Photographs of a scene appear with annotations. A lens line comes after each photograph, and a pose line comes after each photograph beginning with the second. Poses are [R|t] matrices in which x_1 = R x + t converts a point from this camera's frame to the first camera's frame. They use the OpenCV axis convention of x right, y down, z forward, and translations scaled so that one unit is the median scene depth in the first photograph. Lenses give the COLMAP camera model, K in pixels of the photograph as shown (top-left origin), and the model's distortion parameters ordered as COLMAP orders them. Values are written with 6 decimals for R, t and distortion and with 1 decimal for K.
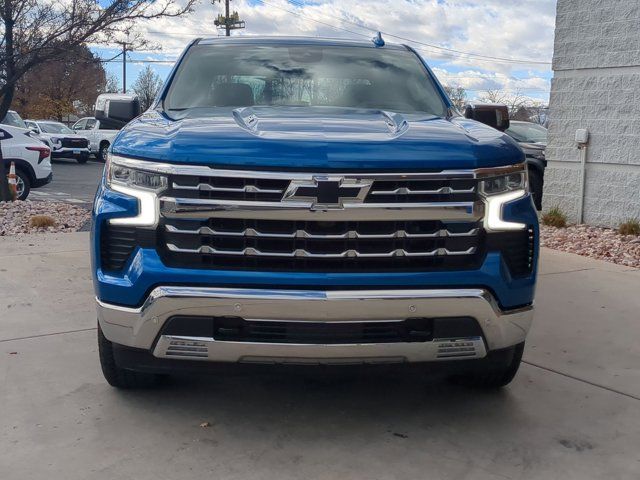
lens RADIAL K [[983.2, 0, 323.5], [0, 983.2, 239.7], [0, 0, 1]] dist [-0.014207, 0.000000]
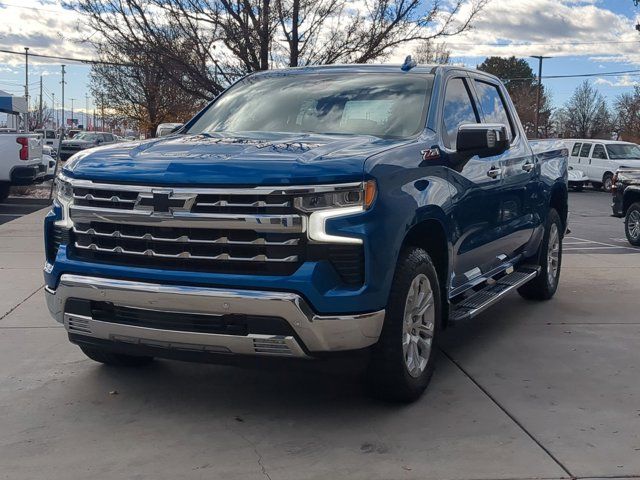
lens RADIAL K [[1213.9, 0, 318.7], [0, 1213.9, 239.1], [0, 0, 1]] dist [0.070424, 0.000000]
pose [[0.834743, 0.035030, -0.549524, 0.920509], [-0.058020, 0.998014, -0.024514, 0.020302], [0.547575, 0.052346, 0.835118, -0.133488]]
